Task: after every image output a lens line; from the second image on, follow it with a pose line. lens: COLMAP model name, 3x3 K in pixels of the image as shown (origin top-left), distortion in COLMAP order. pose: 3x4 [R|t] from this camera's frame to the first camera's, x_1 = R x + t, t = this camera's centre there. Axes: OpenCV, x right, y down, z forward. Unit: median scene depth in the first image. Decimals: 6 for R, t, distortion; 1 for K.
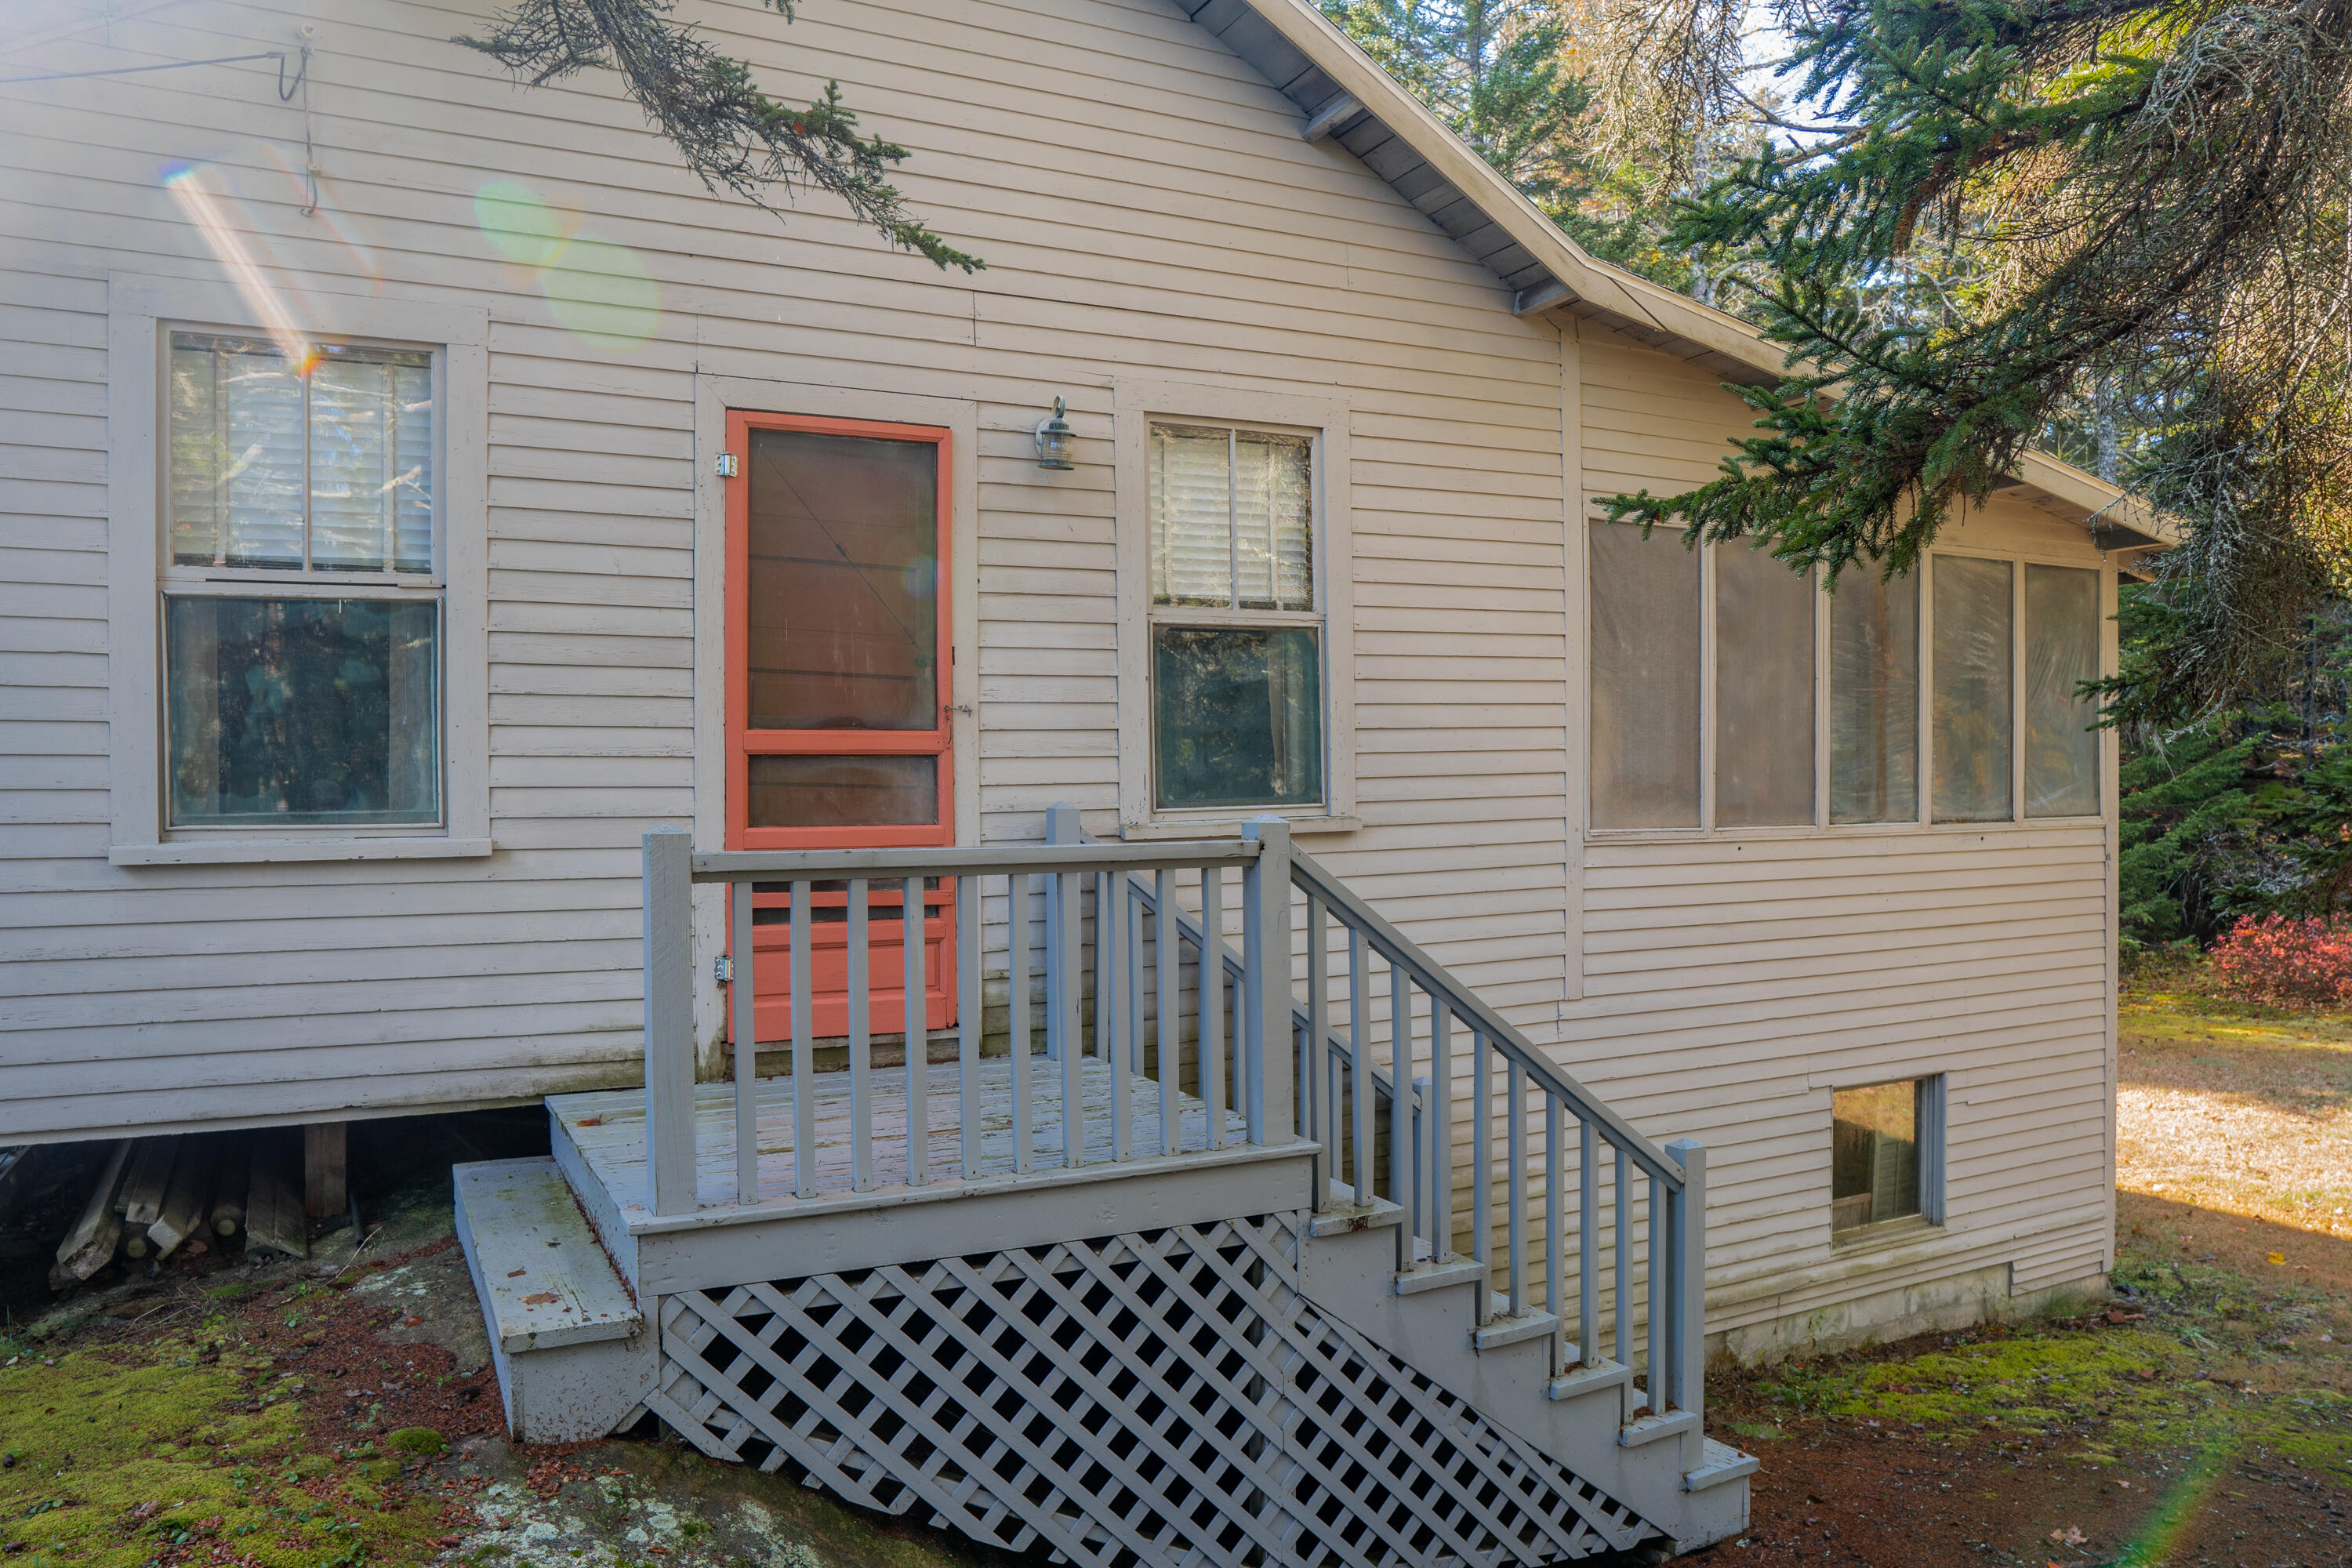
lens RADIAL K [[1652.6, 0, 1174.5], [0, 1652.6, 787.4], [0, 0, 1]] dist [-0.106976, 0.069612]
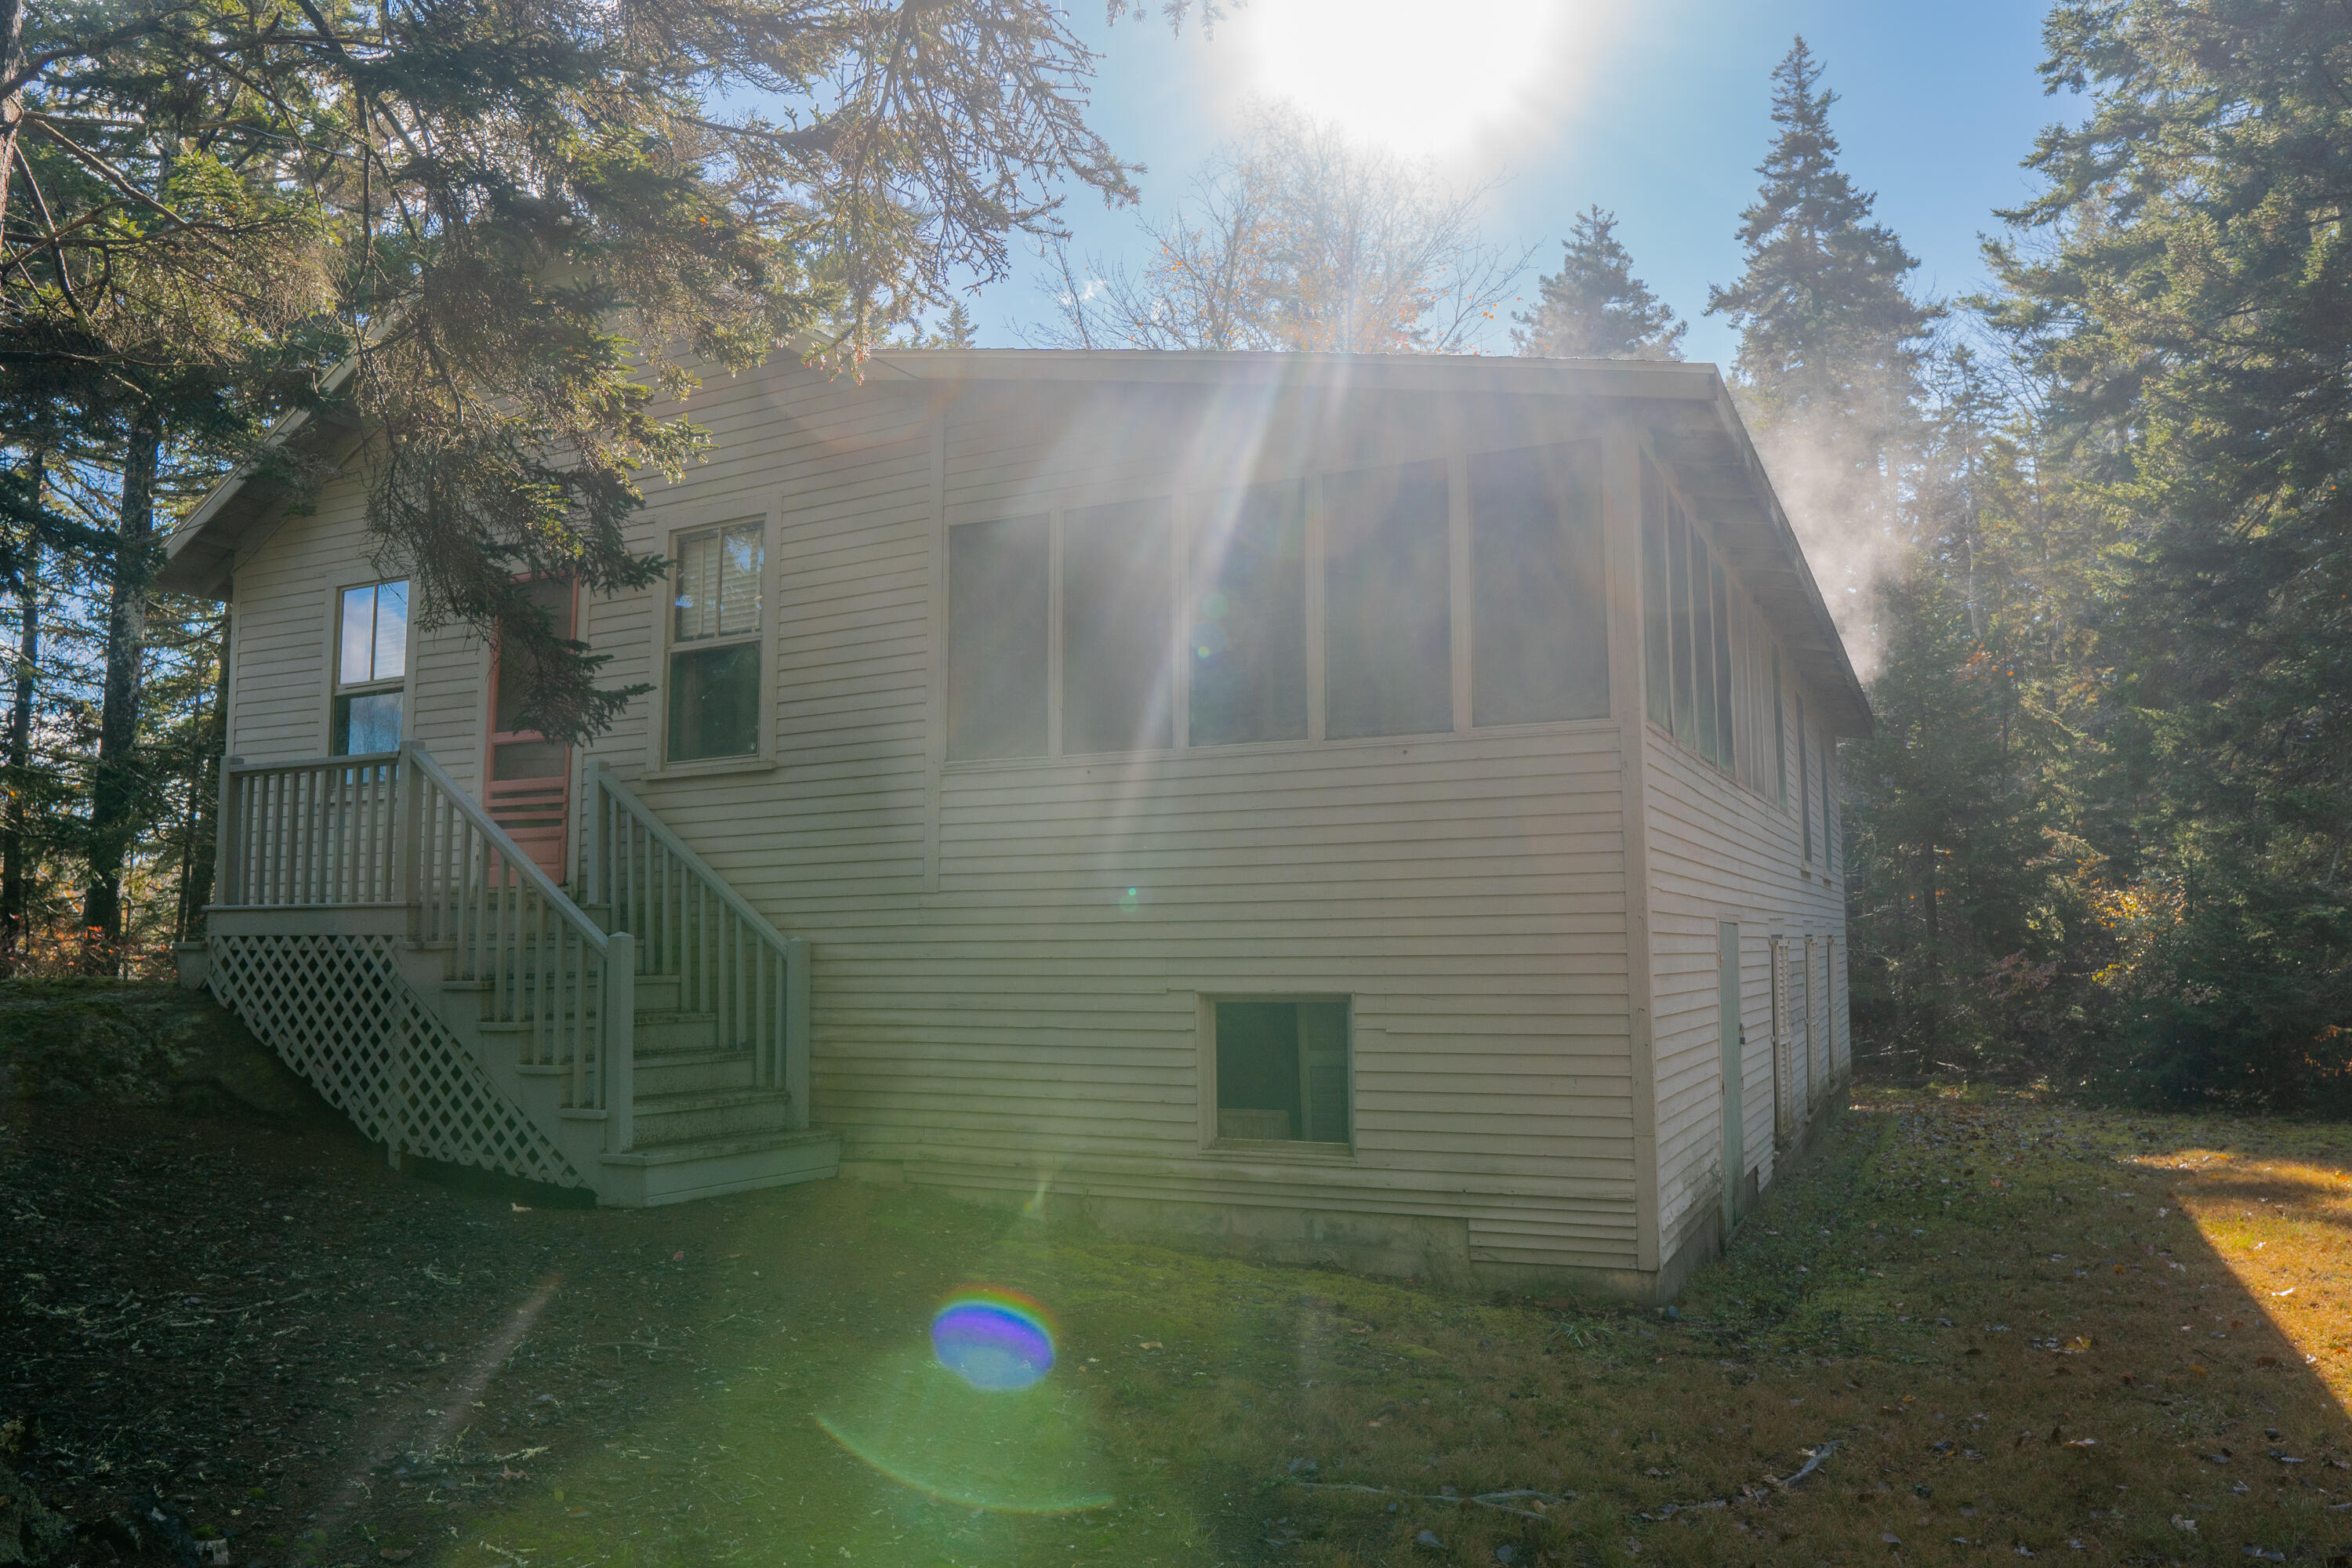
lens RADIAL K [[1652.6, 0, 1174.1], [0, 1652.6, 782.8], [0, 0, 1]] dist [-0.106976, 0.069612]
pose [[0.595581, -0.078700, -0.799431, 2.106142], [0.001751, 0.995314, -0.096679, 0.253307], [0.803294, 0.056180, 0.592928, 0.561314]]
